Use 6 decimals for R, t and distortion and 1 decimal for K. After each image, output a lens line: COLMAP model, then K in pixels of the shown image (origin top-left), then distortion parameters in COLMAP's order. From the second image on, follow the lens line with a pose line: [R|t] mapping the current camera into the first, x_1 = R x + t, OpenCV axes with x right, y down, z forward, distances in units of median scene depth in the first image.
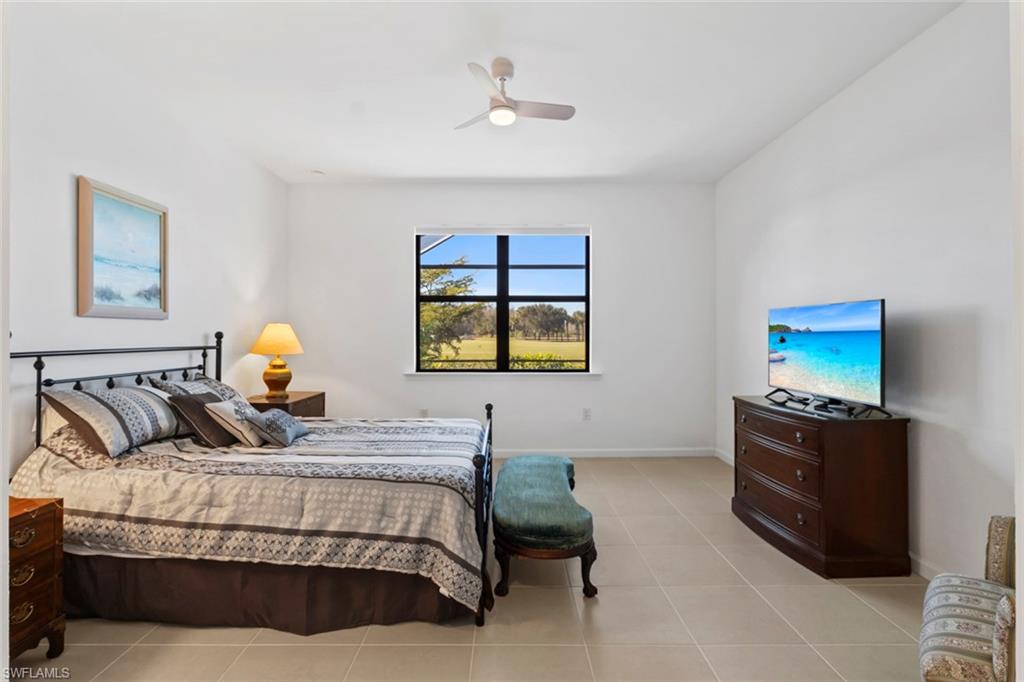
lens RADIAL K [[467.3, 0, 503.4], [0, 467.3, 339.5], [0, 0, 1]] dist [0.002455, 0.000459]
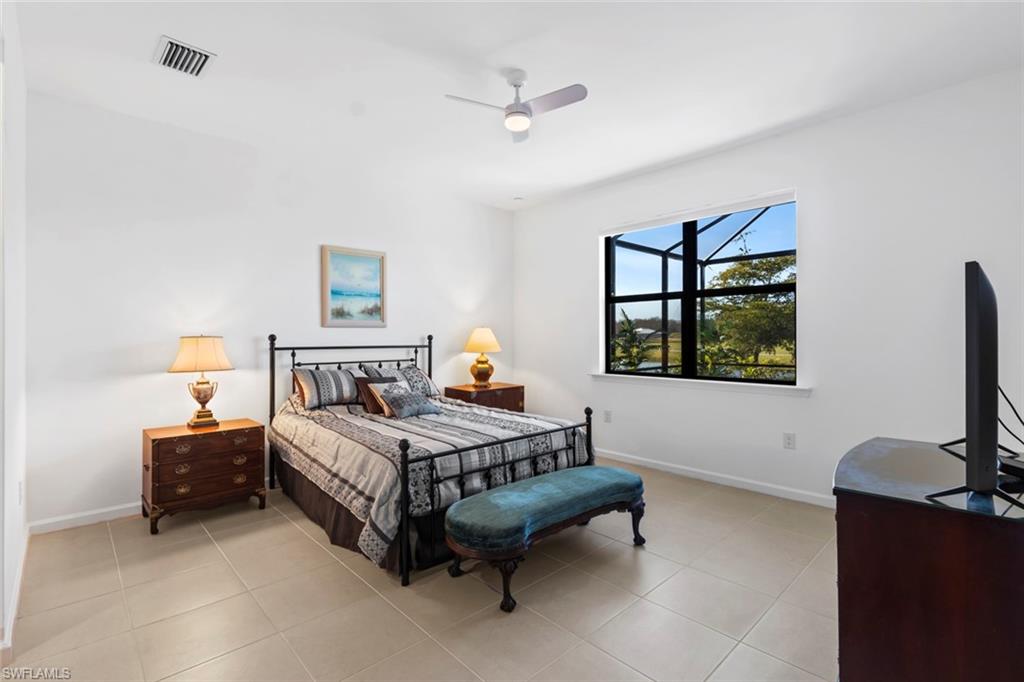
lens RADIAL K [[467.3, 0, 503.4], [0, 467.3, 339.5], [0, 0, 1]] dist [0.002455, 0.000459]
pose [[0.683032, 0.000766, -0.730388, 0.613992], [-0.001598, 0.999999, -0.000446, -0.003229], [0.730387, 0.001472, 0.683032, 0.240176]]
